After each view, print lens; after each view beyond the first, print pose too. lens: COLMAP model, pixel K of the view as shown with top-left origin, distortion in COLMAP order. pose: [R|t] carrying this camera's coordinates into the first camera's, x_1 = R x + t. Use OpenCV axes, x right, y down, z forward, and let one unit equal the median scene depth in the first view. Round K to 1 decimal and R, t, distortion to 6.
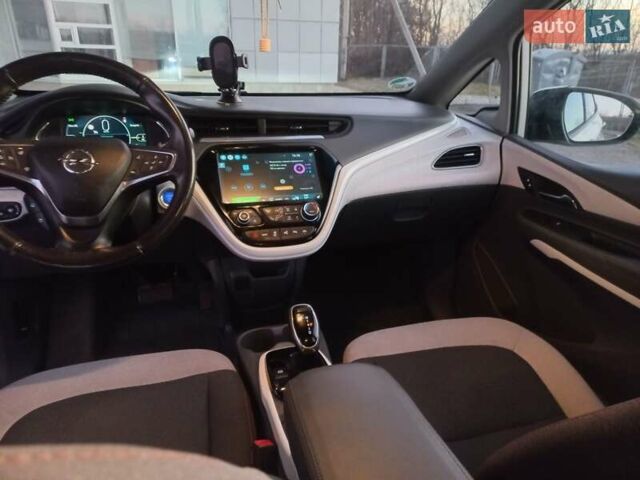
lens RADIAL K [[459.8, 0, 310.9], [0, 459.8, 240.4], [0, 0, 1]] dist [0.045475, -0.020512]
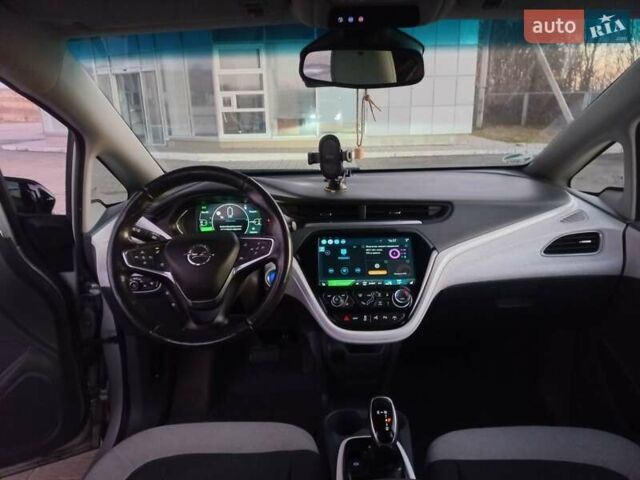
lens RADIAL K [[459.8, 0, 312.6], [0, 459.8, 233.1], [0, 0, 1]] dist [0.045475, -0.020512]
pose [[0.960588, 0.030746, -0.276270, 0.084773], [-0.060605, 0.993120, -0.100198, -0.087211], [0.271289, 0.112992, 0.955843, -0.057208]]
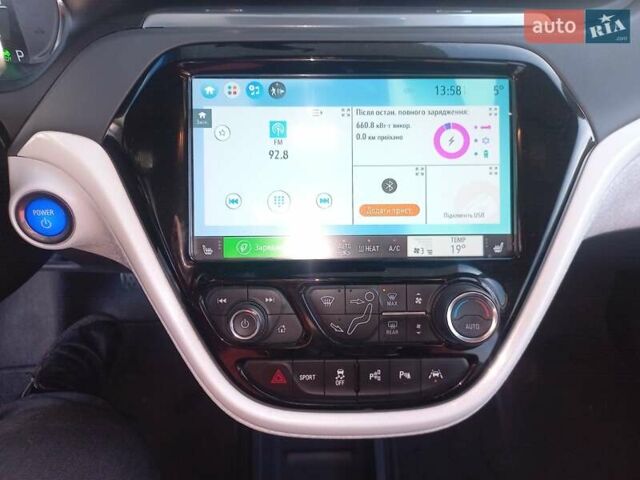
lens RADIAL K [[459.8, 0, 324.1], [0, 459.8, 237.5], [0, 0, 1]] dist [0.045475, -0.020512]
pose [[0.968697, 0.157292, -0.192056, -0.039245], [-0.081622, 0.932444, 0.351976, -0.200538], [0.234445, -0.325282, 0.916094, 0.680351]]
